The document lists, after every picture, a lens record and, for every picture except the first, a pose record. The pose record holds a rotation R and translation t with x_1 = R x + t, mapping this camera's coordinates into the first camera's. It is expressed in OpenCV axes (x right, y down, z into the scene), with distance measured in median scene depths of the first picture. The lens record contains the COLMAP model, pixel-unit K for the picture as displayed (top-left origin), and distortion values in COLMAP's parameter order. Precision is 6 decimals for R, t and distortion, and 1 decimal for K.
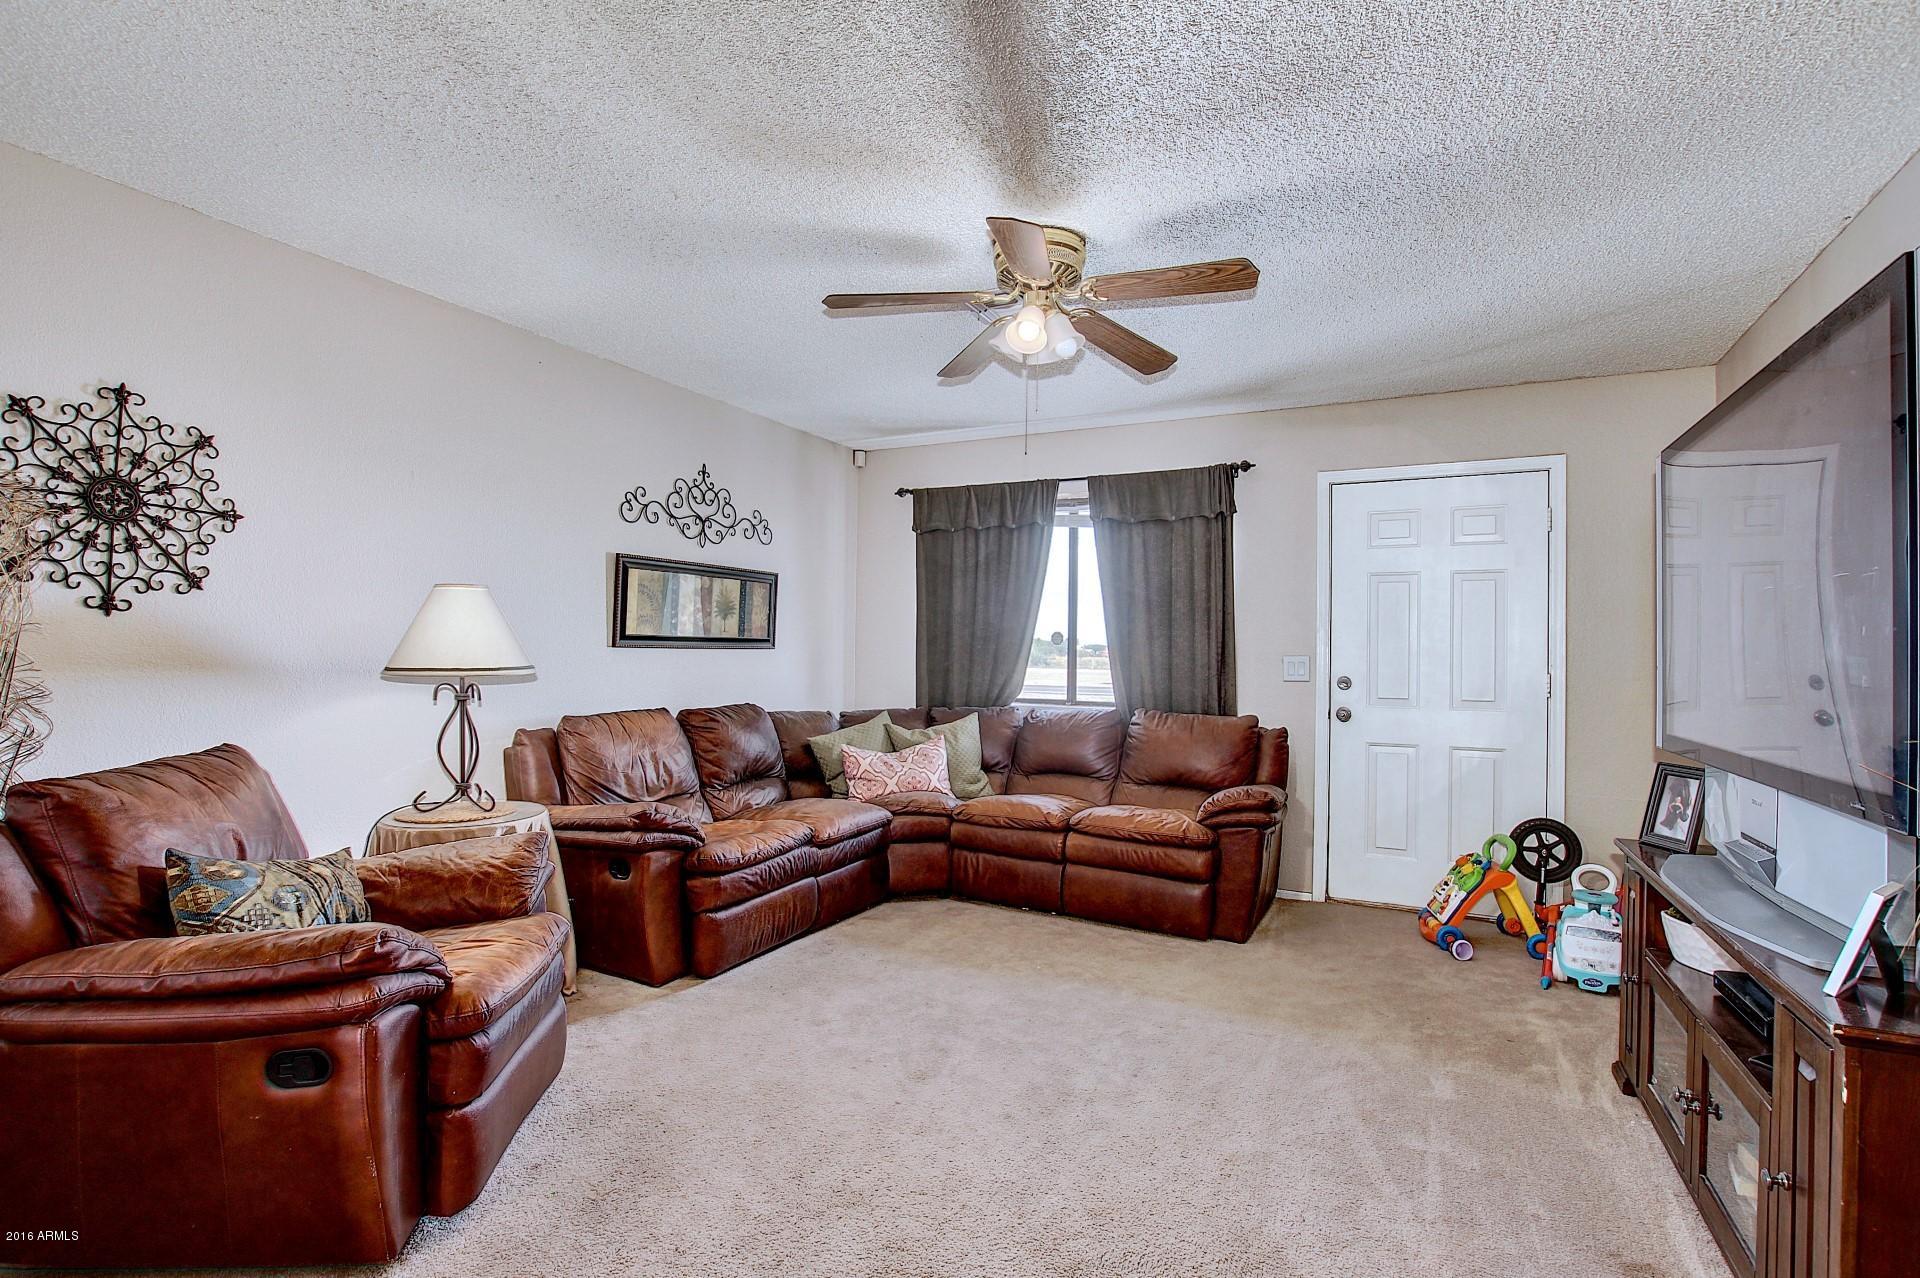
lens RADIAL K [[923.0, 0, 955.3], [0, 923.0, 639.8], [0, 0, 1]] dist [-0.013385, 0.000347]
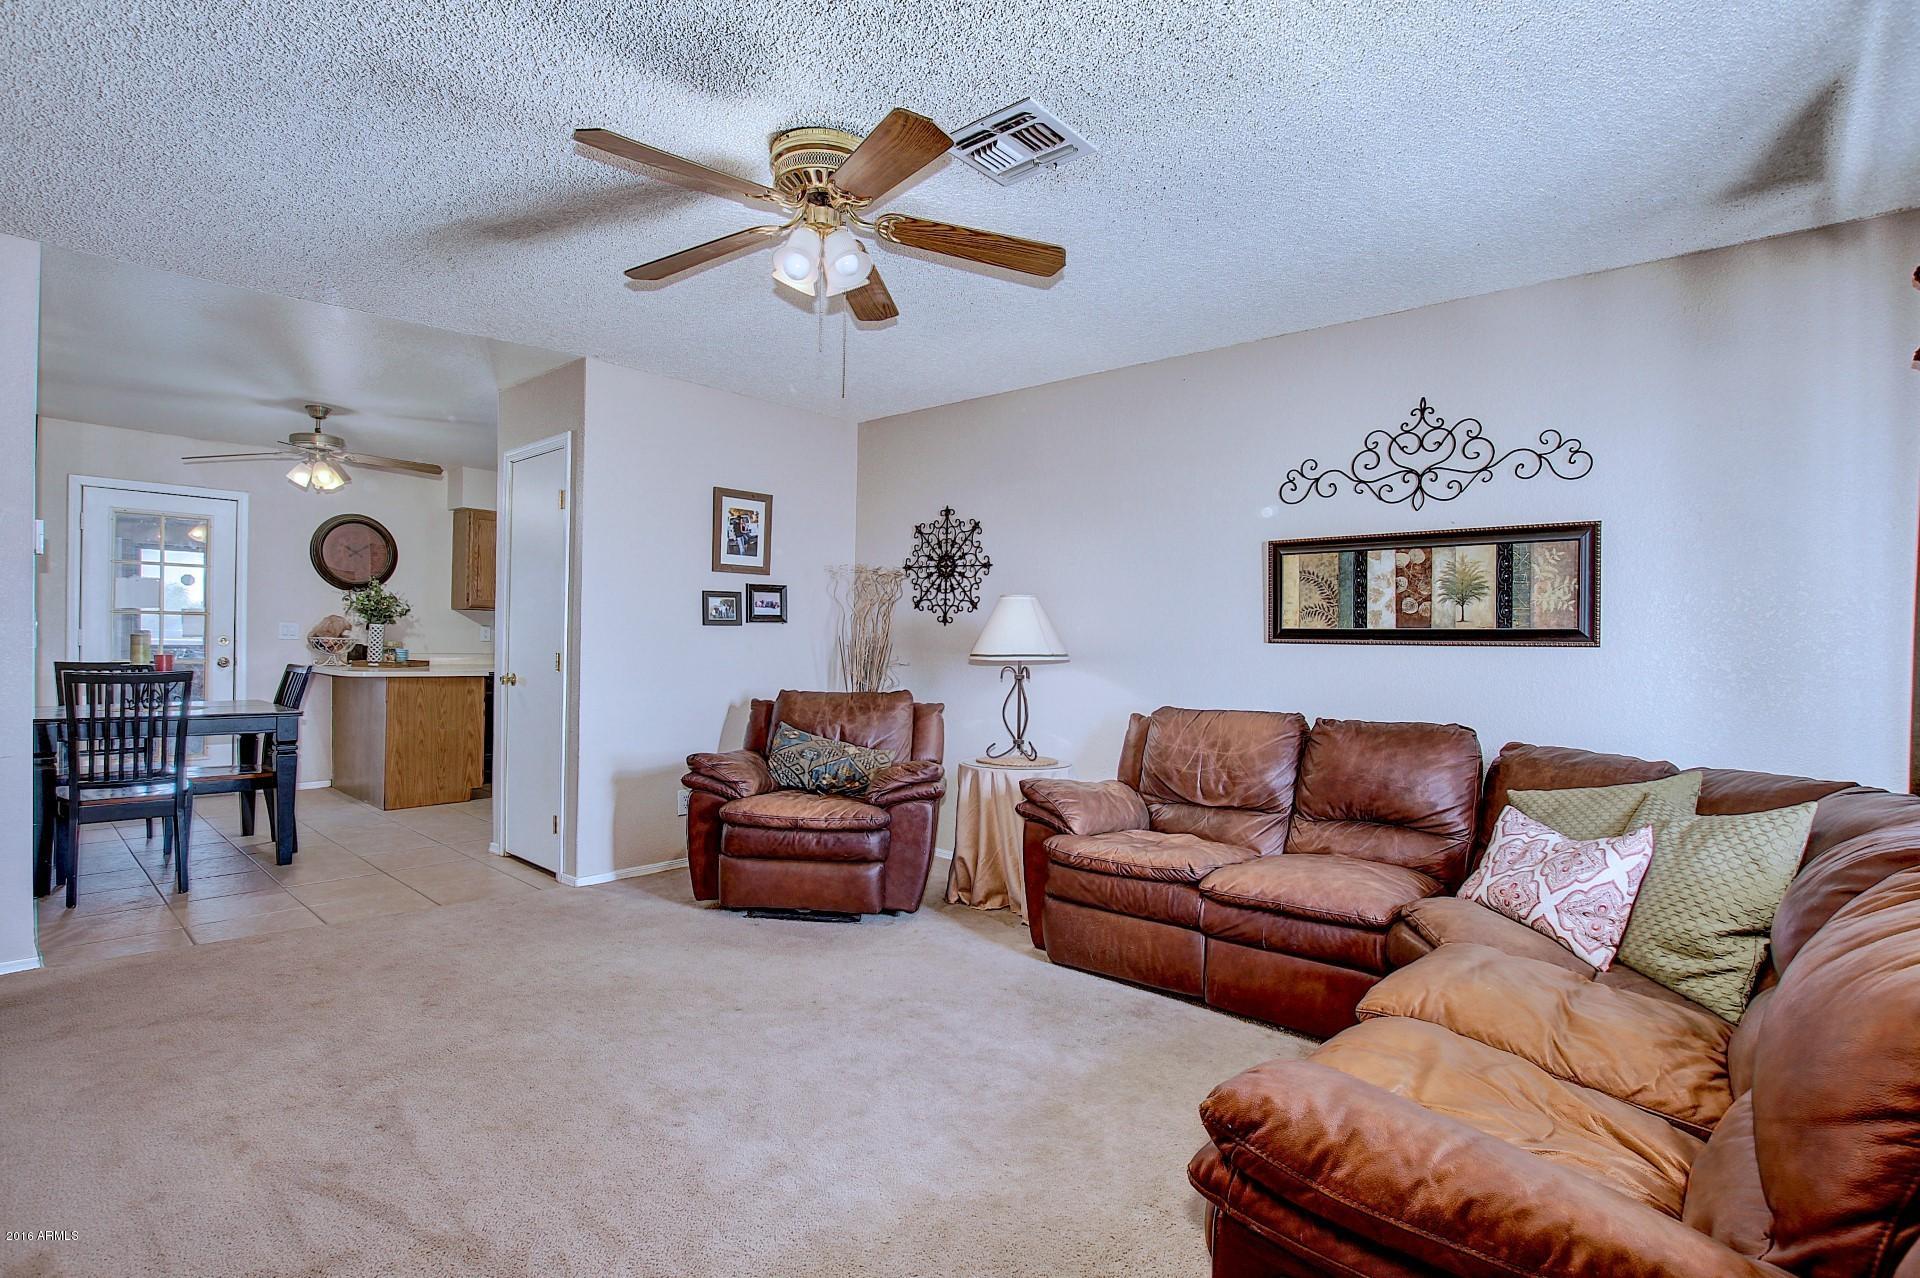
lens RADIAL K [[923.0, 0, 958.0], [0, 923.0, 645.9], [0, 0, 1]] dist [-0.013385, 0.000347]
pose [[-0.246130, -0.011299, -0.969171, 0.820572], [-0.007570, 0.999924, -0.009735, 0.030433], [0.969207, 0.004941, -0.246197, 1.251224]]
